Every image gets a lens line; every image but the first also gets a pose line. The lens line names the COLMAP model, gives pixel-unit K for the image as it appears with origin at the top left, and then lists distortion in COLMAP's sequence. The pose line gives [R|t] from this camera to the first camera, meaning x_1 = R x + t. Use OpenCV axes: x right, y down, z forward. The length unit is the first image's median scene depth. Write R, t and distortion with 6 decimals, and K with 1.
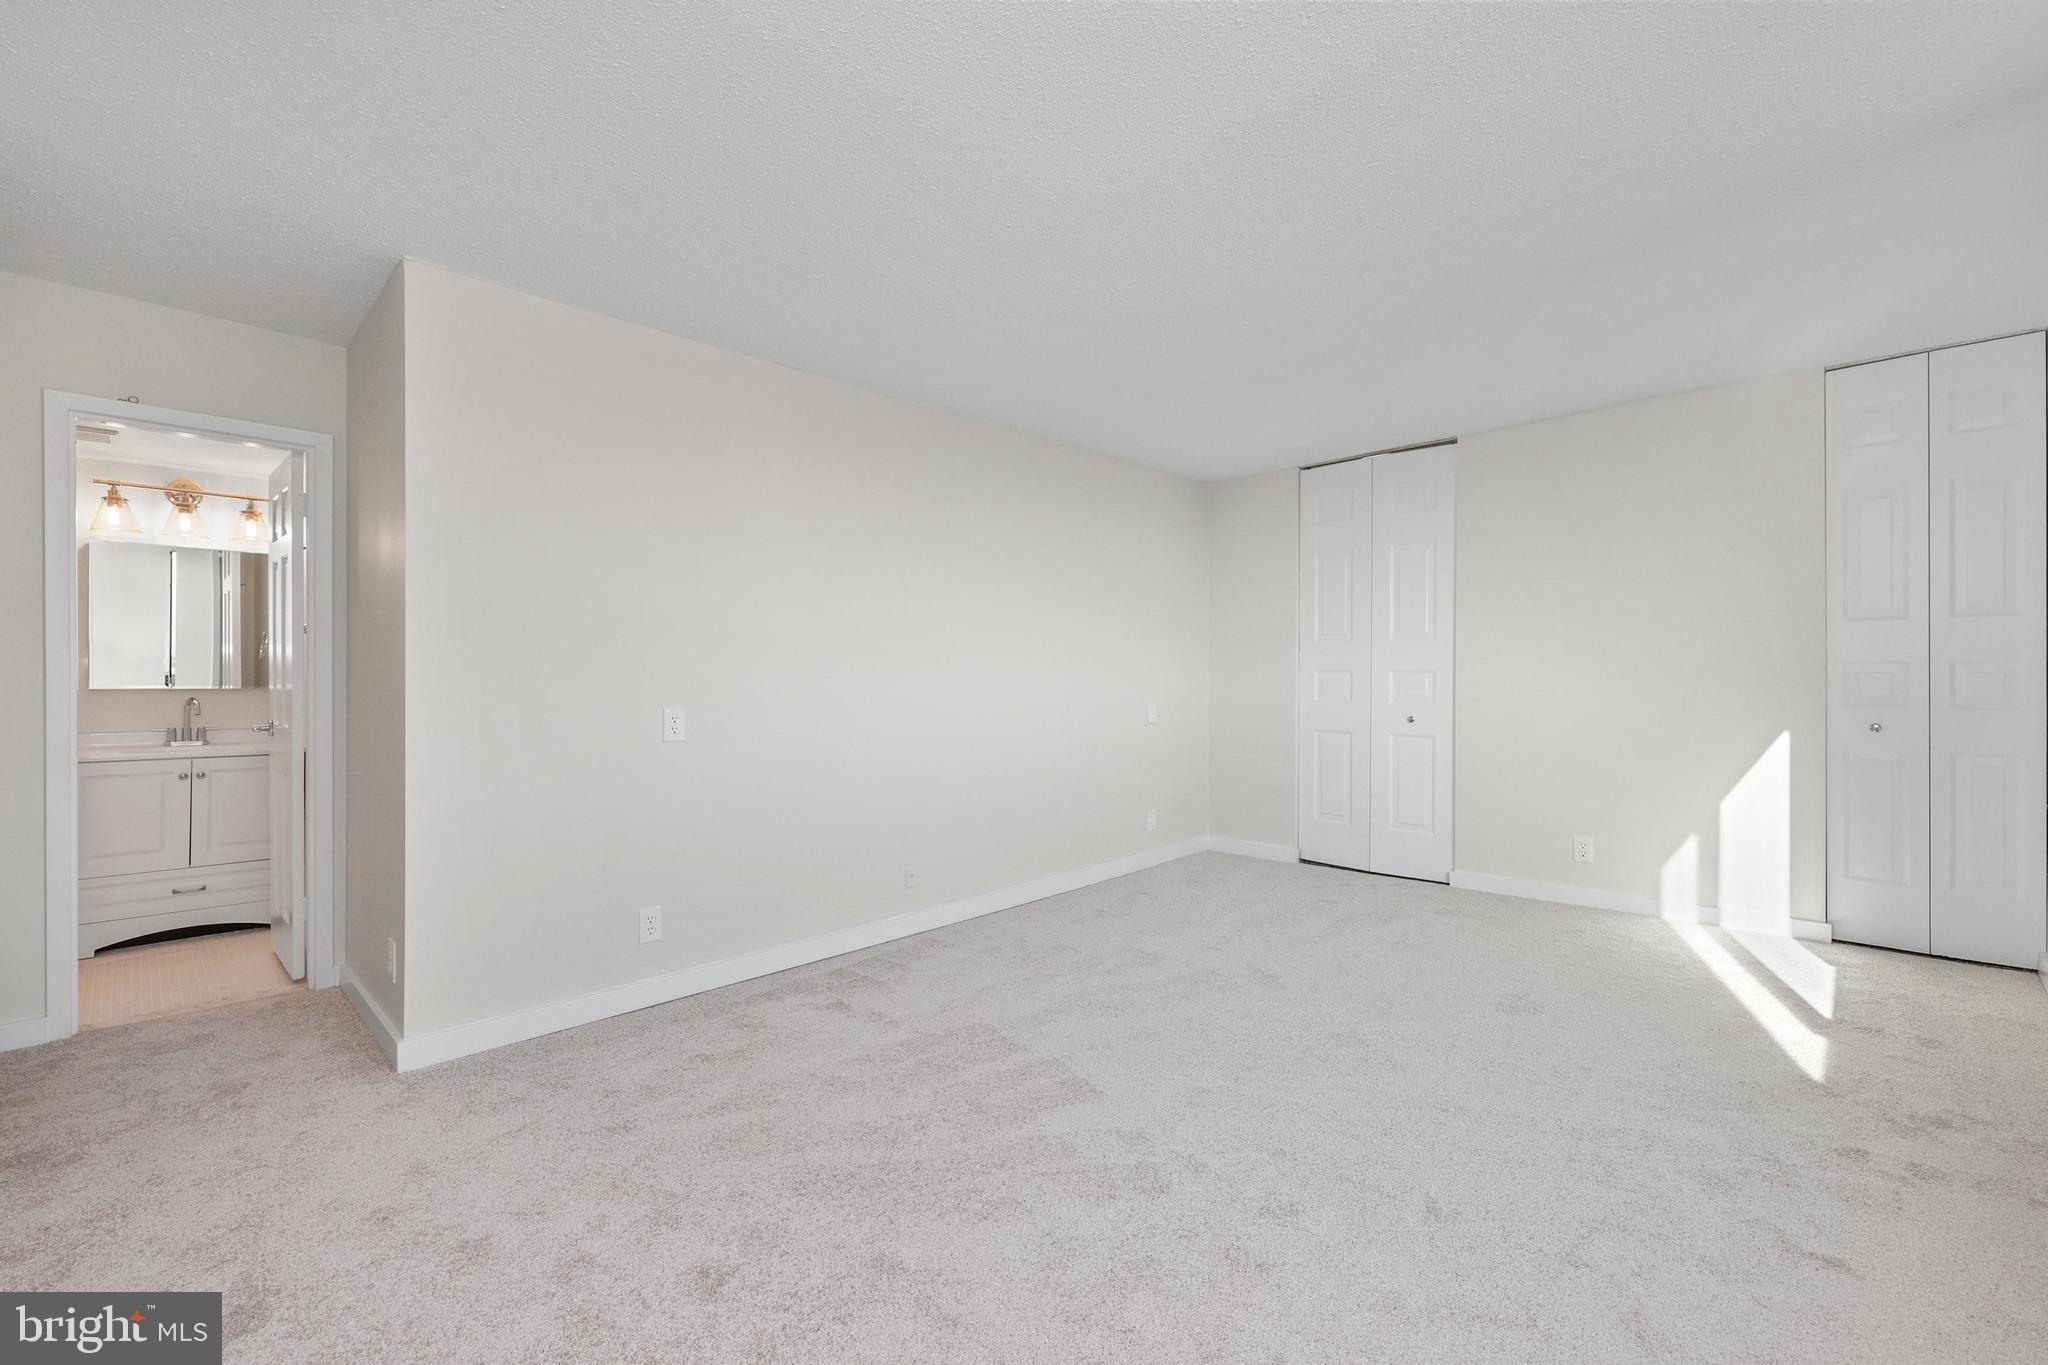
lens RADIAL K [[861.0, 0, 1026.8], [0, 861.0, 673.3], [0, 0, 1]] dist [-0.000574, 0.000066]
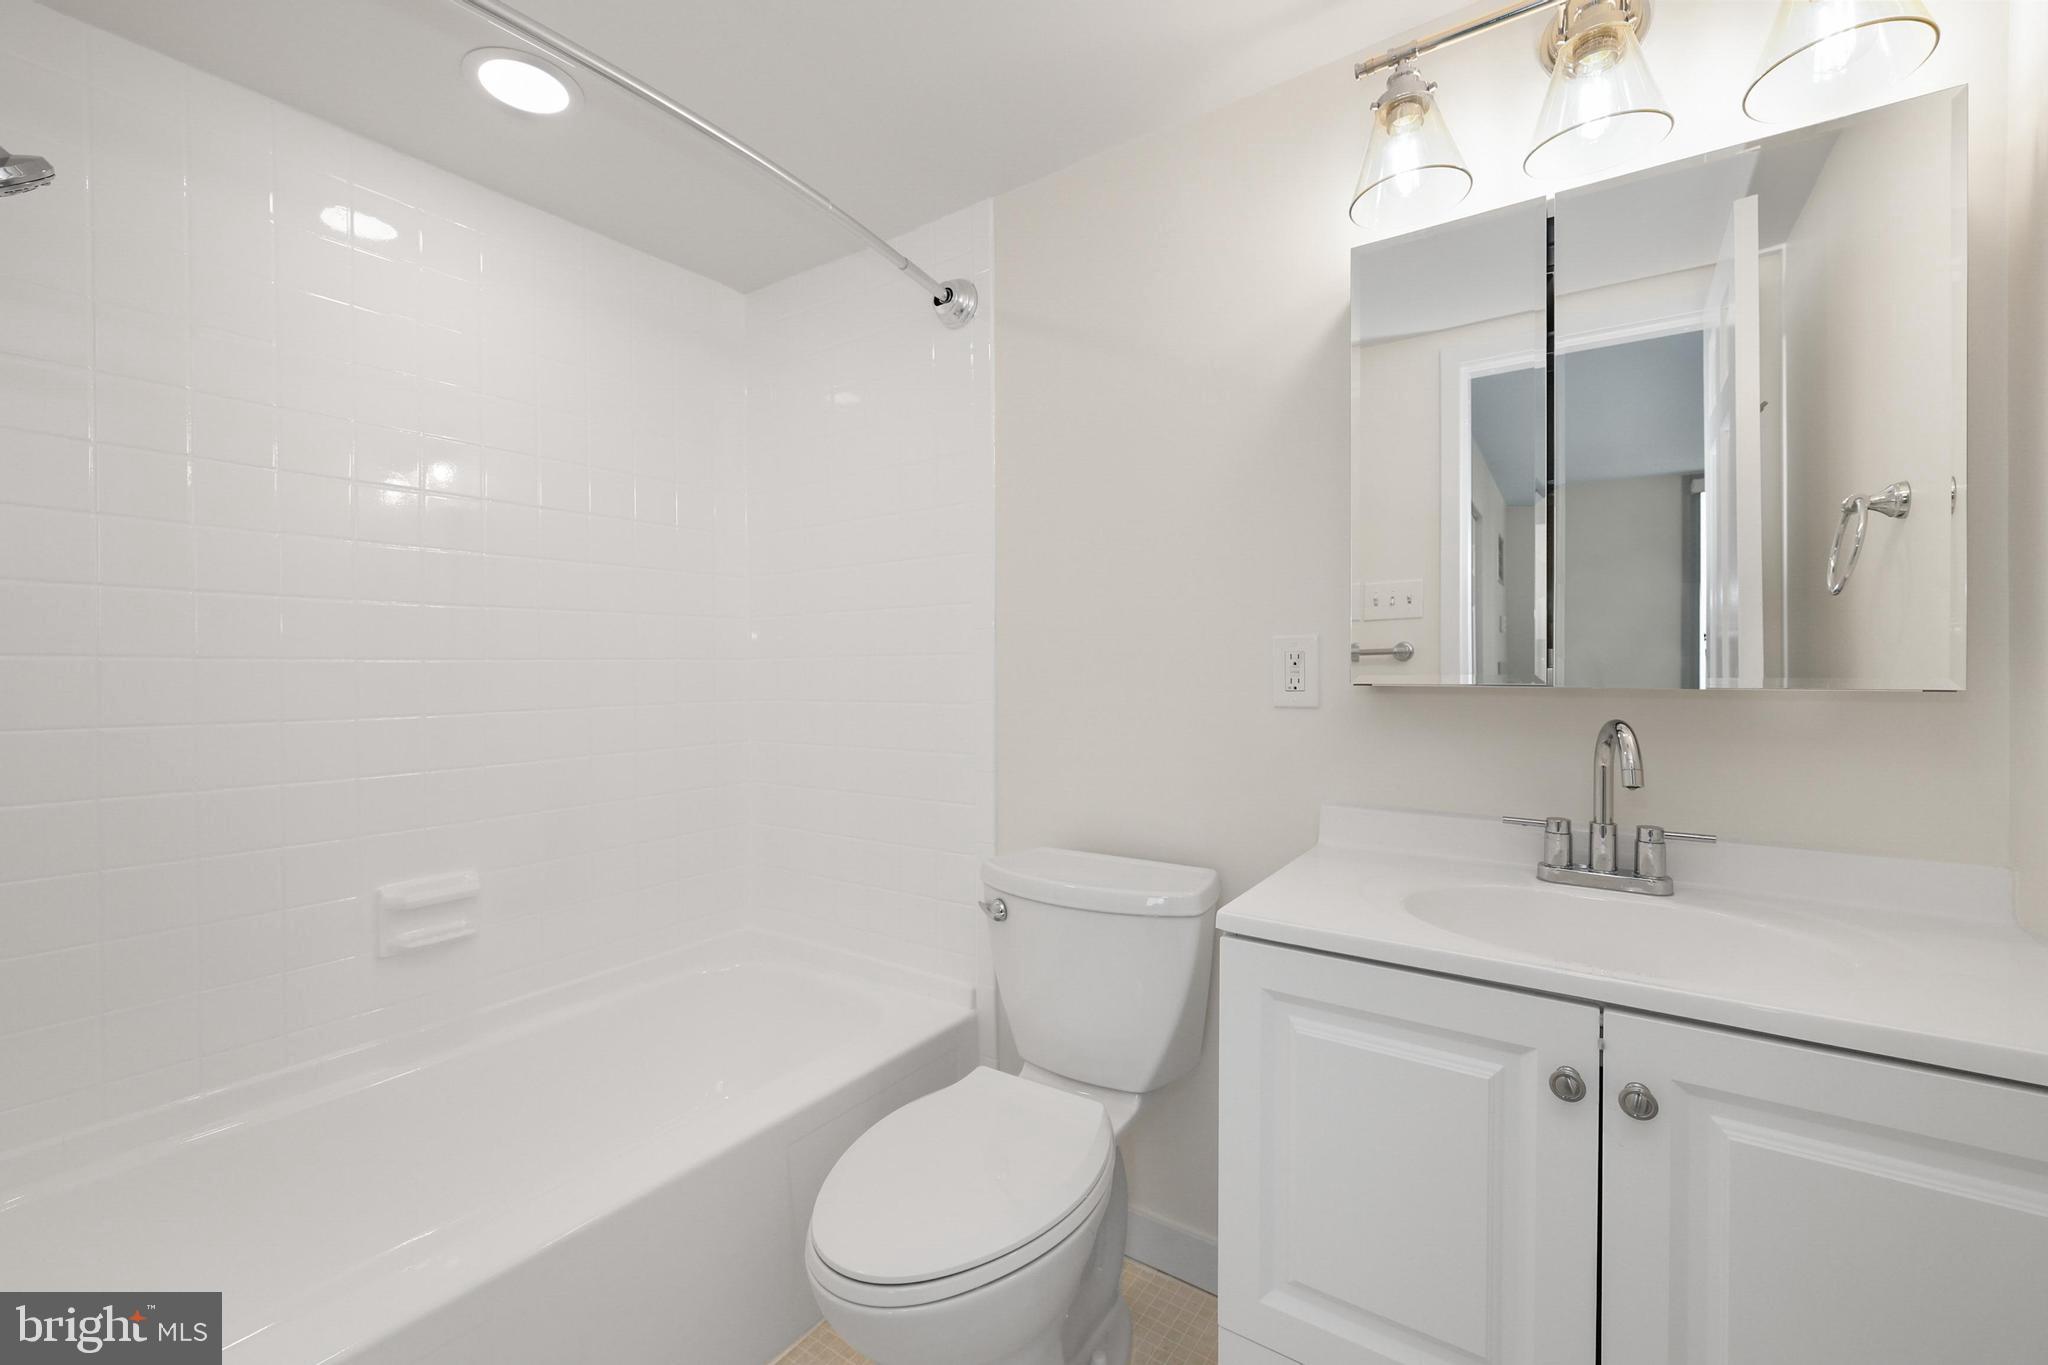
lens RADIAL K [[861.0, 0, 1026.8], [0, 861.0, 673.3], [0, 0, 1]] dist [-0.000574, 0.000066]
pose [[0.162930, -0.001126, -0.986637, -0.296151], [0.003195, 0.999995, -0.000614, 0.004749], [0.986632, -0.003052, 0.162933, 0.312198]]
